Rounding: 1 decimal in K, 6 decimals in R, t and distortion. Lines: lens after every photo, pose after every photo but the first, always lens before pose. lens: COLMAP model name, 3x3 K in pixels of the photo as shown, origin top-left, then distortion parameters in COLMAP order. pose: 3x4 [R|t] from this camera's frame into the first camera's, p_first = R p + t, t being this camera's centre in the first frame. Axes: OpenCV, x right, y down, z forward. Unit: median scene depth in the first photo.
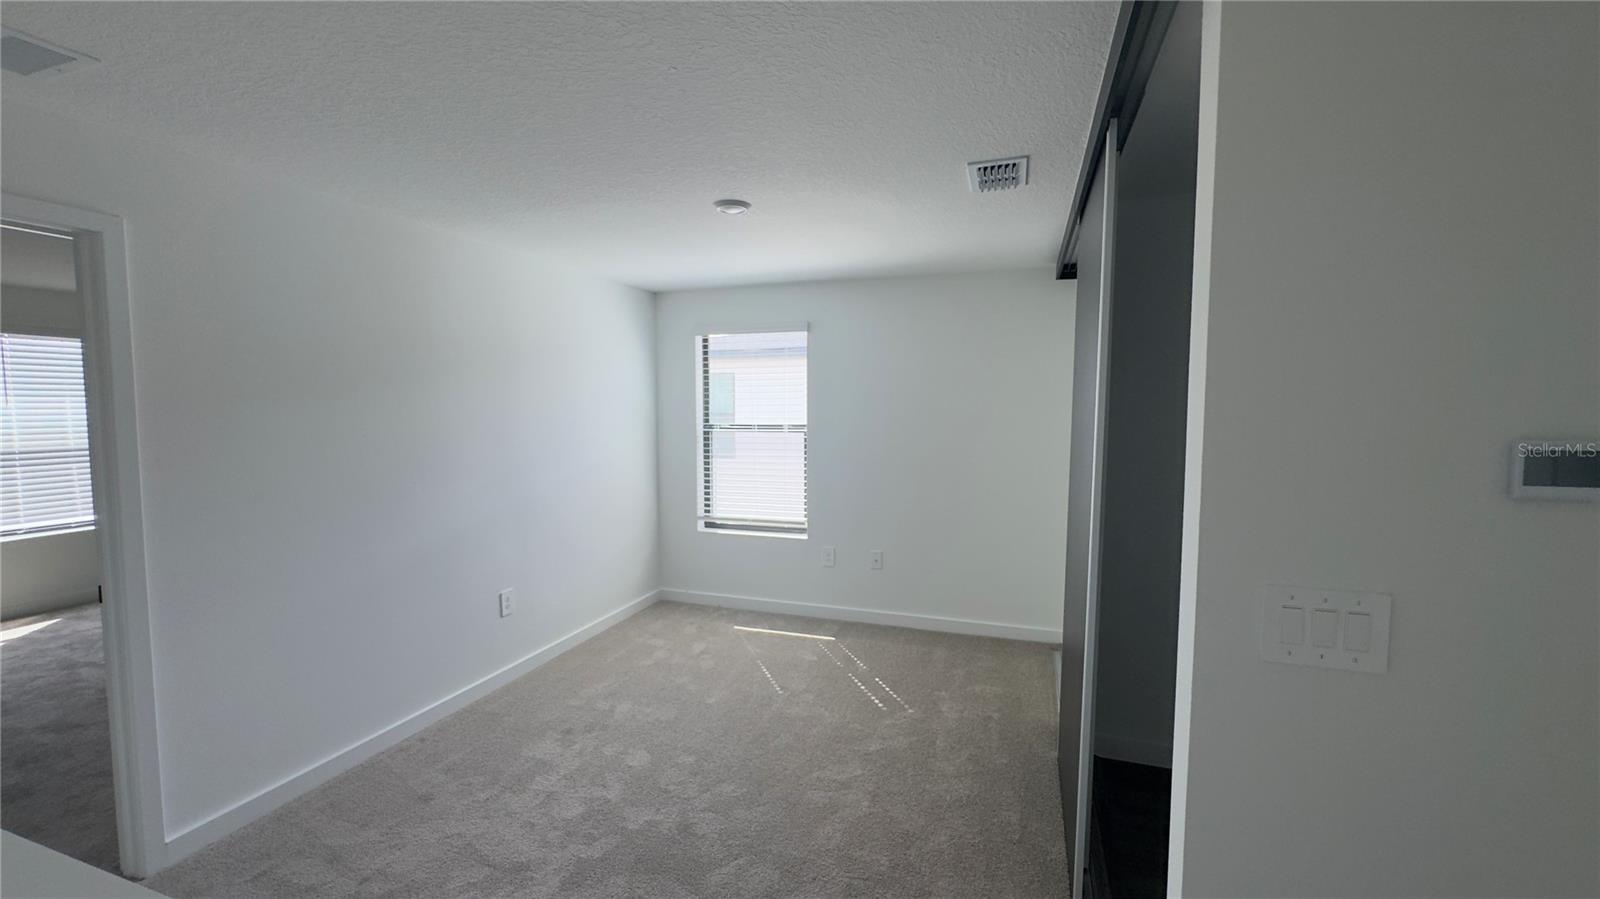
lens RADIAL K [[647.5, 0, 803.7], [0, 647.5, 448.2], [0, 0, 1]] dist [0.000539, -0.000587]
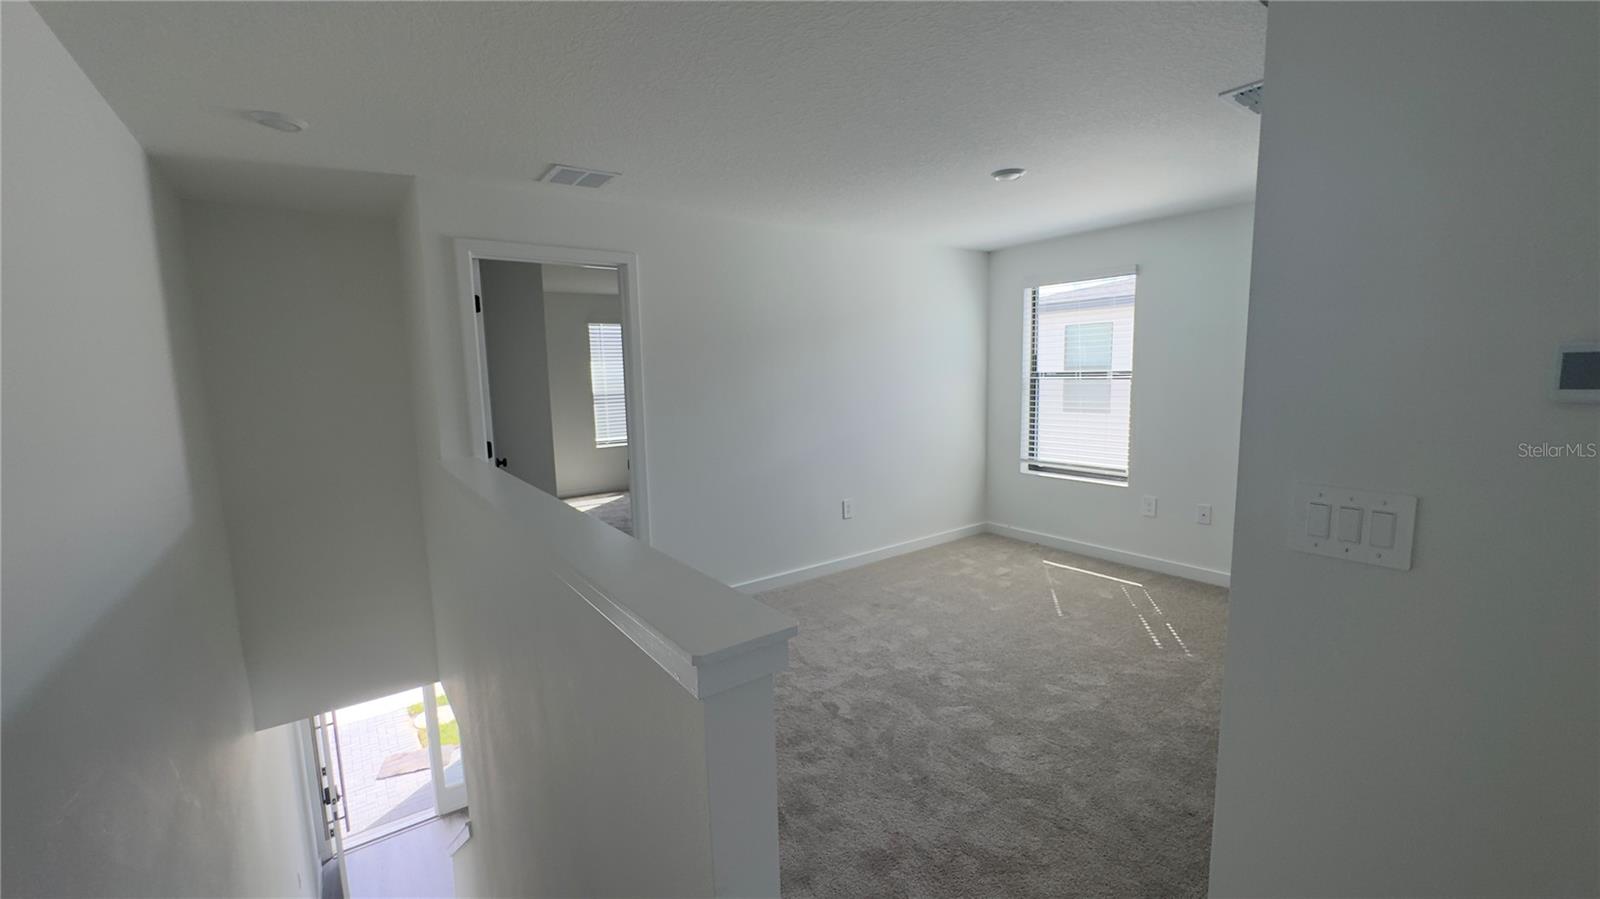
lens RADIAL K [[647.5, 0, 797.7], [0, 647.5, 443.3], [0, 0, 1]] dist [0.000539, -0.000587]
pose [[0.822273, 0.048724, -0.567003, 0.197377], [-0.016143, 0.997924, 0.062343, 0.026289], [0.568864, -0.042110, 0.821353, -0.131277]]
